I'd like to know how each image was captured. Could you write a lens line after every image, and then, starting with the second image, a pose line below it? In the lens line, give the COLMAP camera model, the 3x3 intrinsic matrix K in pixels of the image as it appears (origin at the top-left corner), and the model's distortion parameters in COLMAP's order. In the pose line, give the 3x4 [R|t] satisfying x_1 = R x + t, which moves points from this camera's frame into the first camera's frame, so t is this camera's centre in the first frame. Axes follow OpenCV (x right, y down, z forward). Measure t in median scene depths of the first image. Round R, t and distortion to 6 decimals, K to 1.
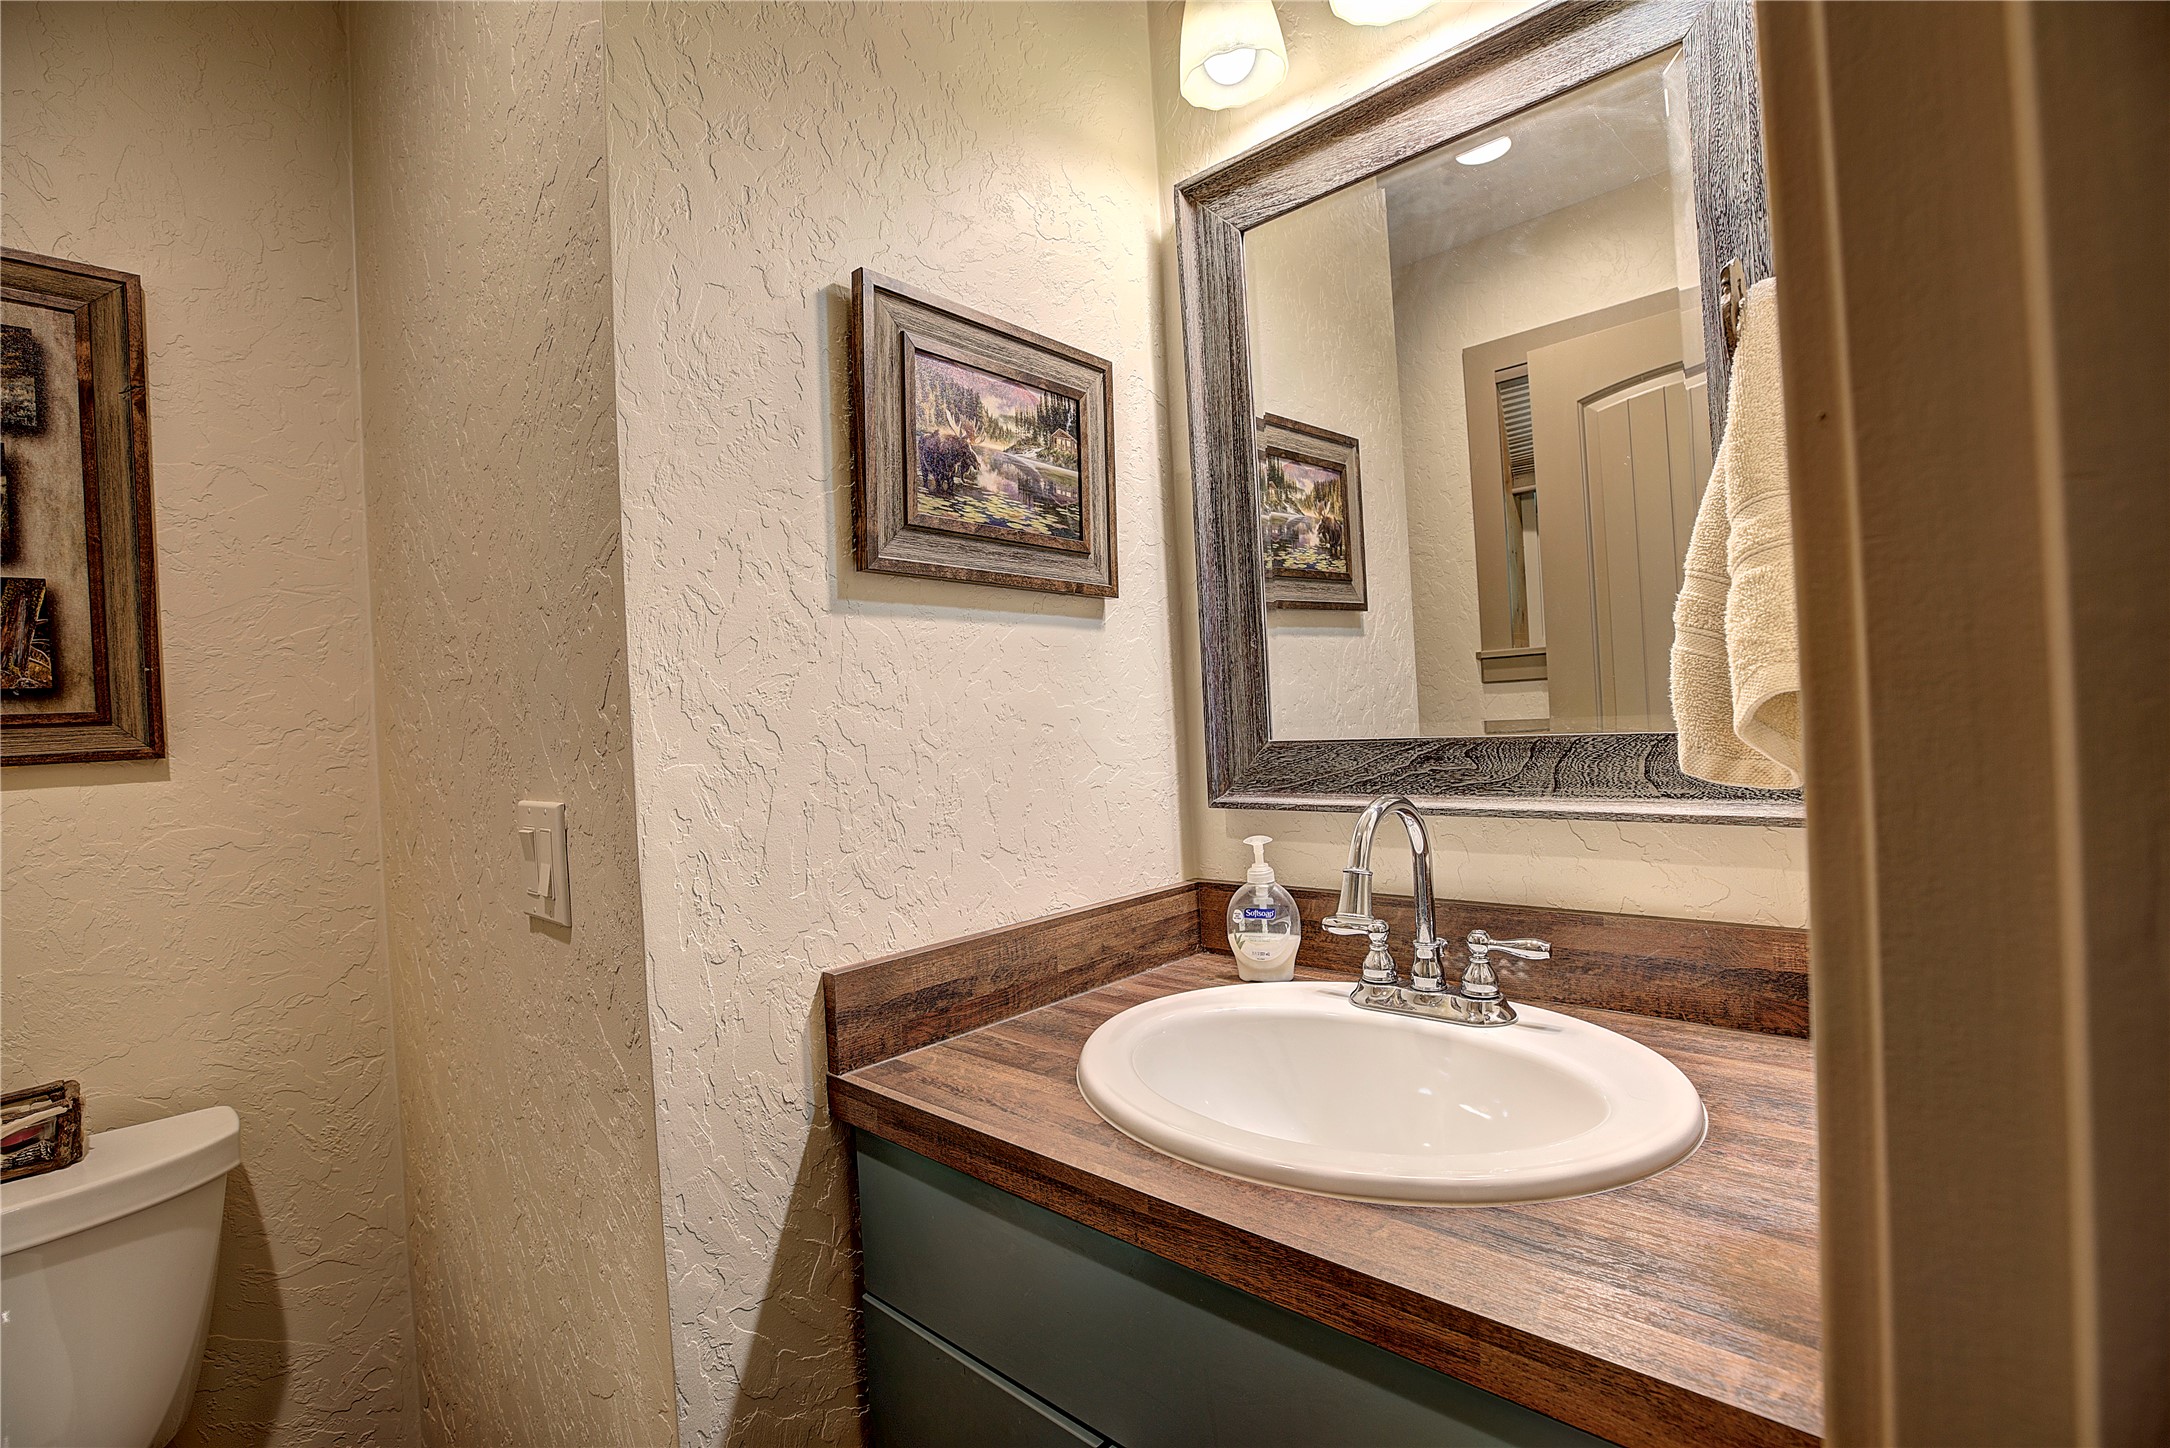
lens RADIAL K [[986.1, 0, 1078.6], [0, 986.1, 719.6], [0, 0, 1]] dist [-0.045819, 0.013764]
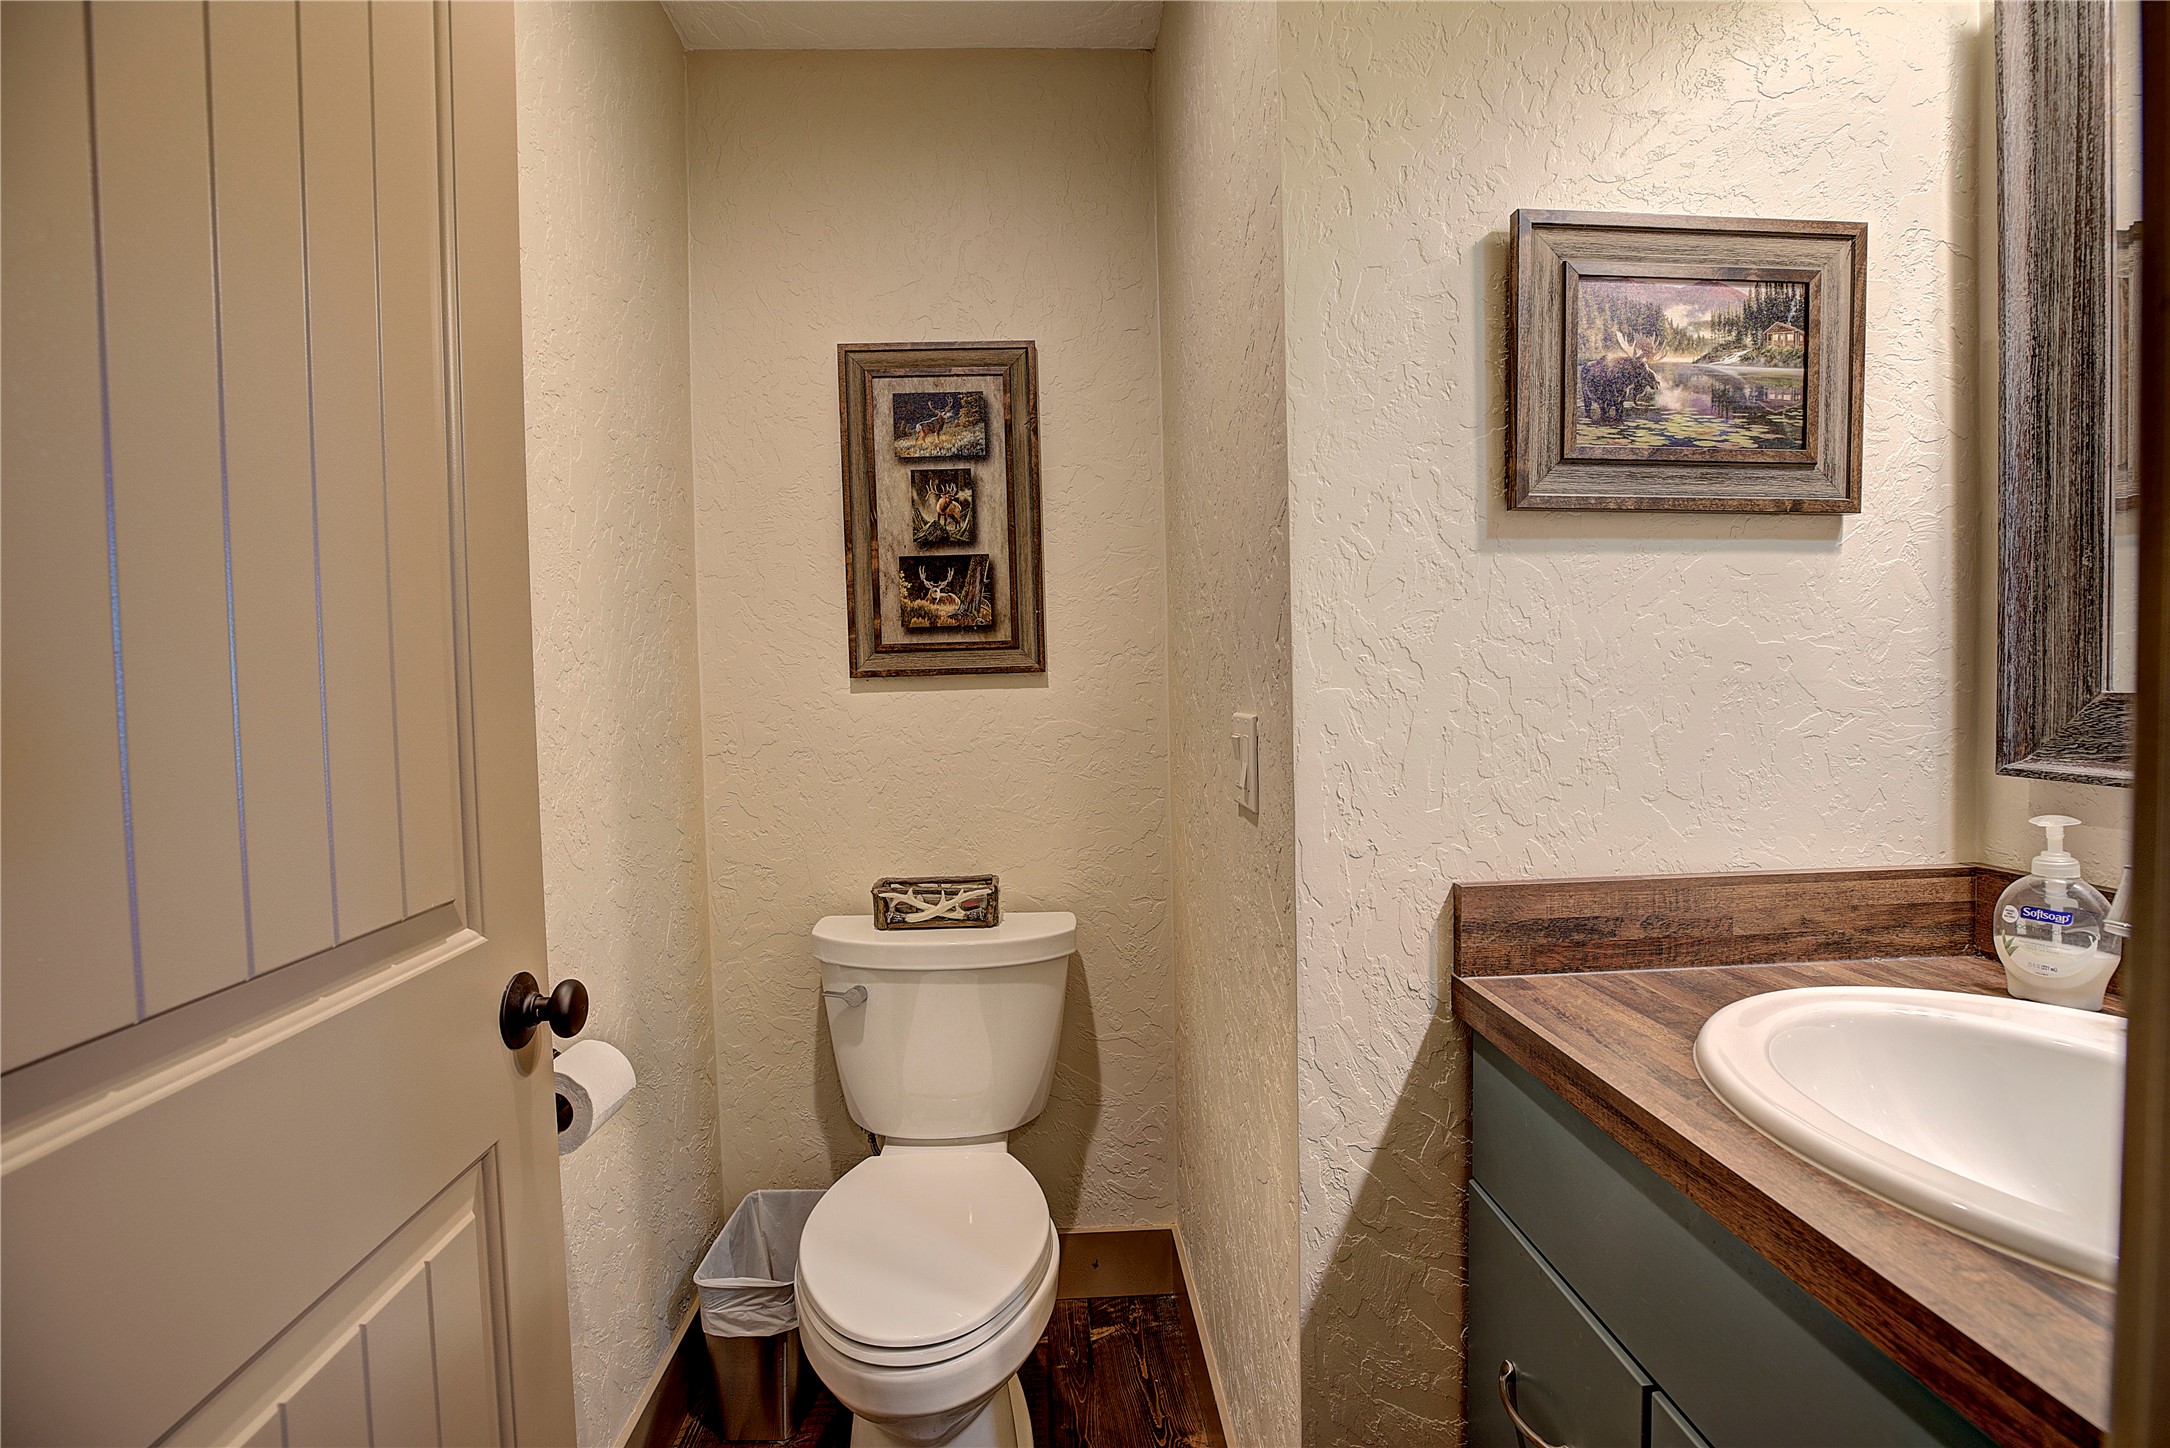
lens RADIAL K [[986.1, 0, 1078.6], [0, 986.1, 719.6], [0, 0, 1]] dist [-0.045819, 0.013764]
pose [[0.715554, 0.061804, -0.695818, 0.162403], [-0.013379, 0.997108, 0.074806, -0.001018], [0.698430, -0.044218, 0.714311, -0.058448]]
